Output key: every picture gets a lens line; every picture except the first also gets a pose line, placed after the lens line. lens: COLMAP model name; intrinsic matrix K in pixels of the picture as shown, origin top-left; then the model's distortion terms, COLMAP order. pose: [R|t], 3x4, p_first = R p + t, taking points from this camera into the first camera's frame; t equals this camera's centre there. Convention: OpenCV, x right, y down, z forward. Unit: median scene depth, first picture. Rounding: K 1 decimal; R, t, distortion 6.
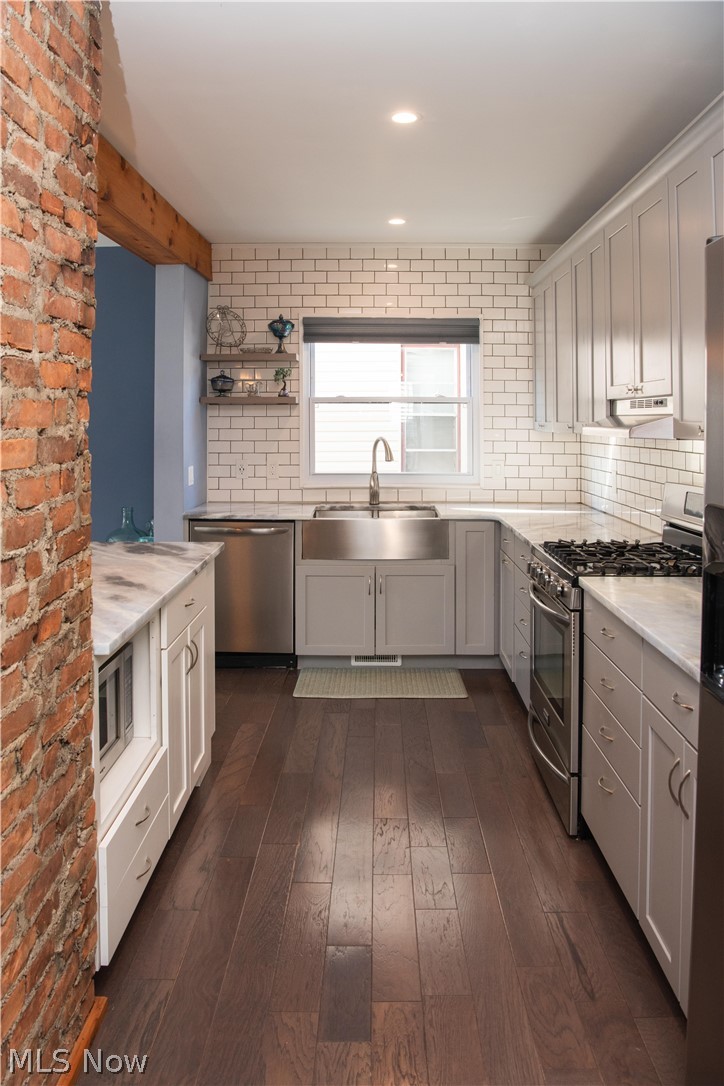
lens RADIAL K [[757.1, 0, 361.5], [0, 757.1, 419.8], [0, 0, 1]] dist [-0.056321, 0.007453]
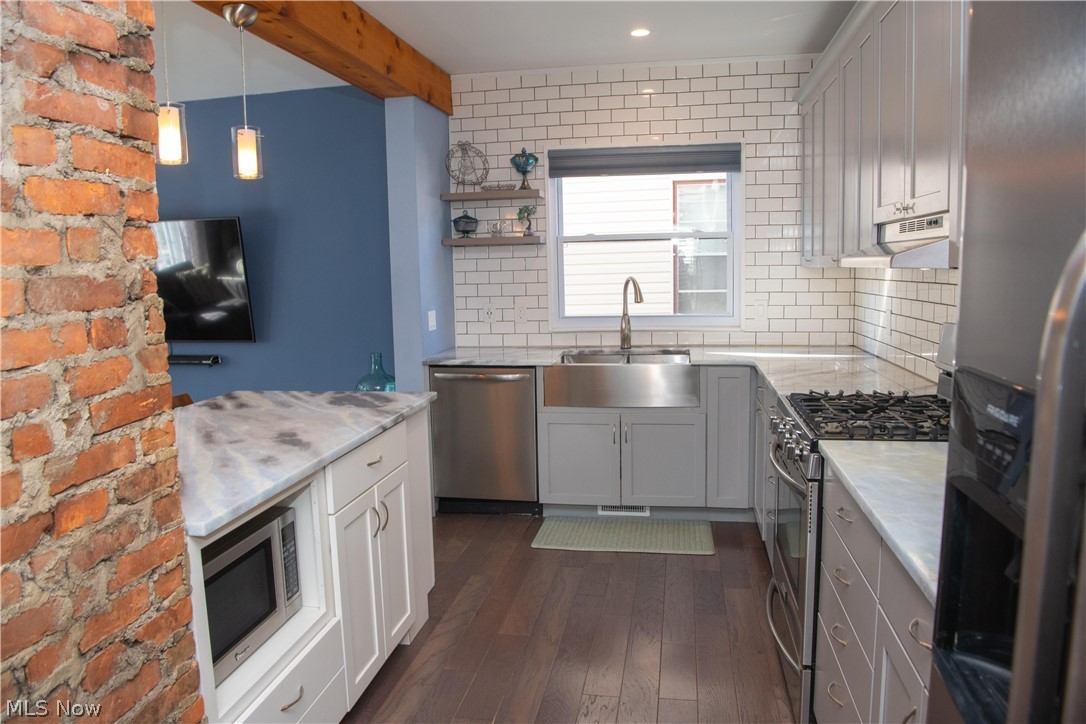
lens RADIAL K [[721.5, 0, 543.0], [0, 721.5, 362.0], [0, 0, 1]] dist [-0.062981, 0.003761]
pose [[0.988138, -0.003012, -0.153541, 0.063974], [0.023482, 0.991013, 0.131685, 0.008812], [0.151765, -0.133728, 0.979328, 0.117104]]
